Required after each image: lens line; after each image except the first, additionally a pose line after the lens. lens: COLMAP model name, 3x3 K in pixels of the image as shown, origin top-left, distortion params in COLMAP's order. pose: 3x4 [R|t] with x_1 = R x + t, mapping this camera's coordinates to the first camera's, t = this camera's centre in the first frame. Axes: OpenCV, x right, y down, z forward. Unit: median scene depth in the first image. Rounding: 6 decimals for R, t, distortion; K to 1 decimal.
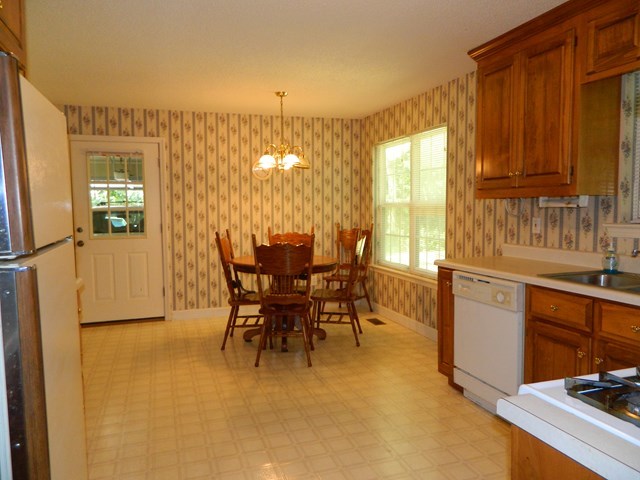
lens RADIAL K [[485.3, 0, 320.0], [0, 485.3, 240.0], [0, 0, 1]] dist [-0.007216, -0.003052]
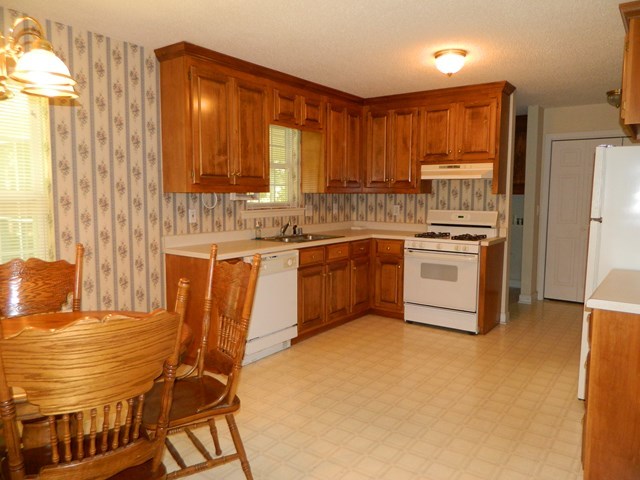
lens RADIAL K [[485.3, 0, 320.0], [0, 485.3, 240.0], [0, 0, 1]] dist [-0.007216, -0.003052]
pose [[-0.587016, -0.069233, 0.806610, -0.710802], [0.055952, 0.990485, 0.125735, -0.105888], [-0.807640, 0.118940, -0.577557, 1.473490]]
